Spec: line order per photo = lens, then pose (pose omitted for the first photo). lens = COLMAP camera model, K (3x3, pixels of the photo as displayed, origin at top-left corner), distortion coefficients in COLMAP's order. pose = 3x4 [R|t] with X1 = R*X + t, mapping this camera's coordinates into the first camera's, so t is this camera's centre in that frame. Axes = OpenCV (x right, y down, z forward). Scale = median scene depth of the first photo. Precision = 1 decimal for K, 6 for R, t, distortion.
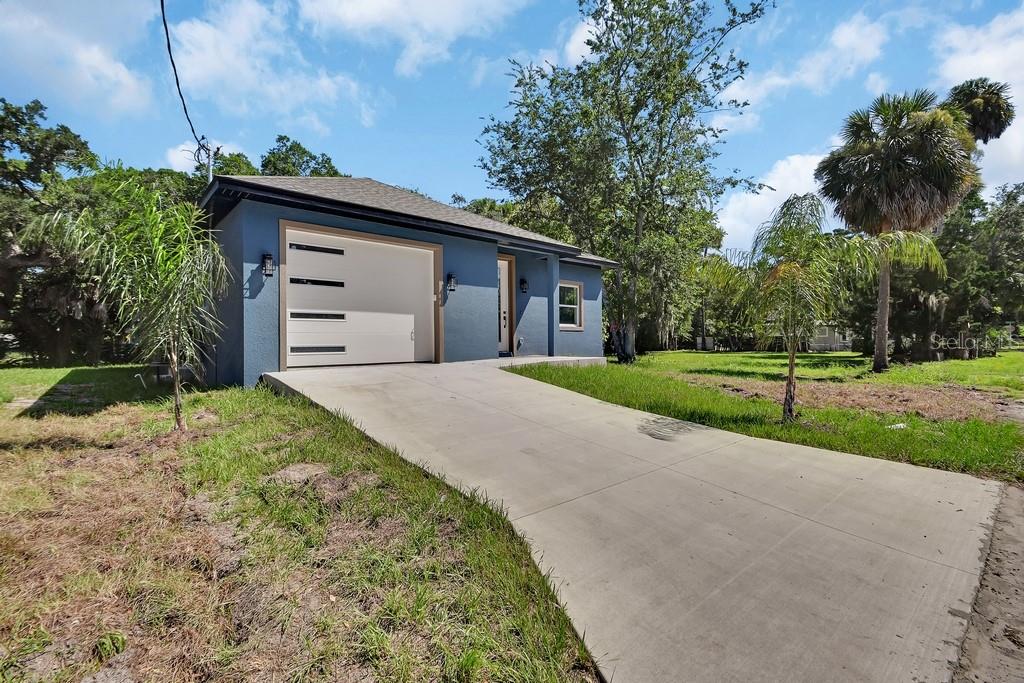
lens RADIAL K [[457.7, 0, 514.1], [0, 457.7, 342.9], [0, 0, 1]] dist [0.015560, -0.007563]
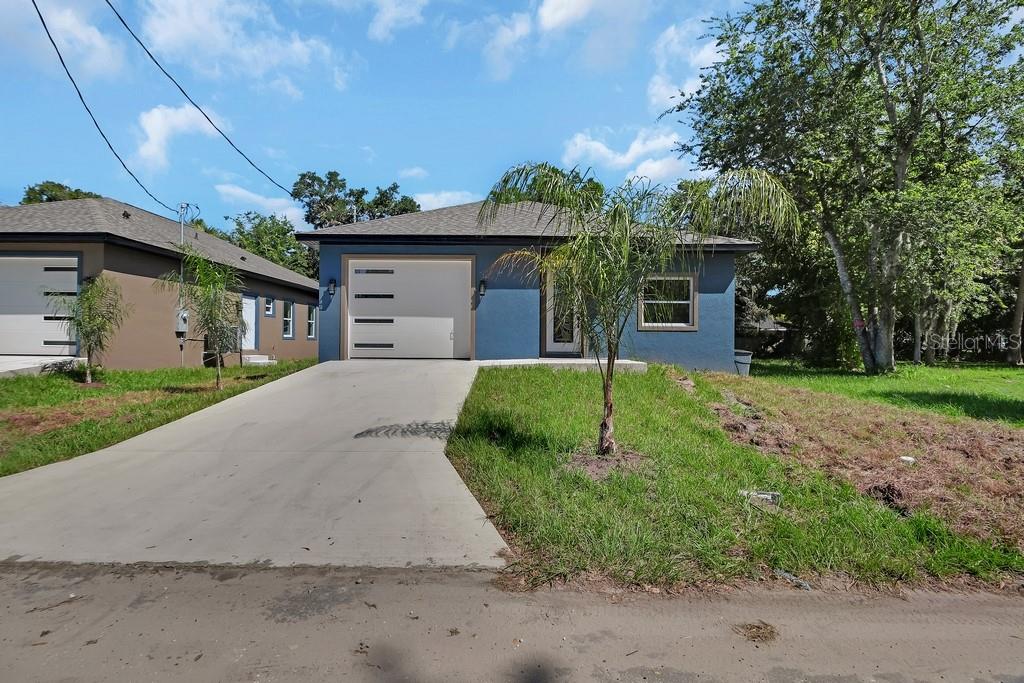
lens RADIAL K [[457.7, 0, 514.1], [0, 457.7, 342.9], [0, 0, 1]] dist [0.015560, -0.007563]
pose [[0.746100, 0.017408, -0.665606, 0.678716], [-0.013376, 0.999848, 0.011156, -0.012607], [0.665699, 0.000579, 0.746220, 0.231418]]
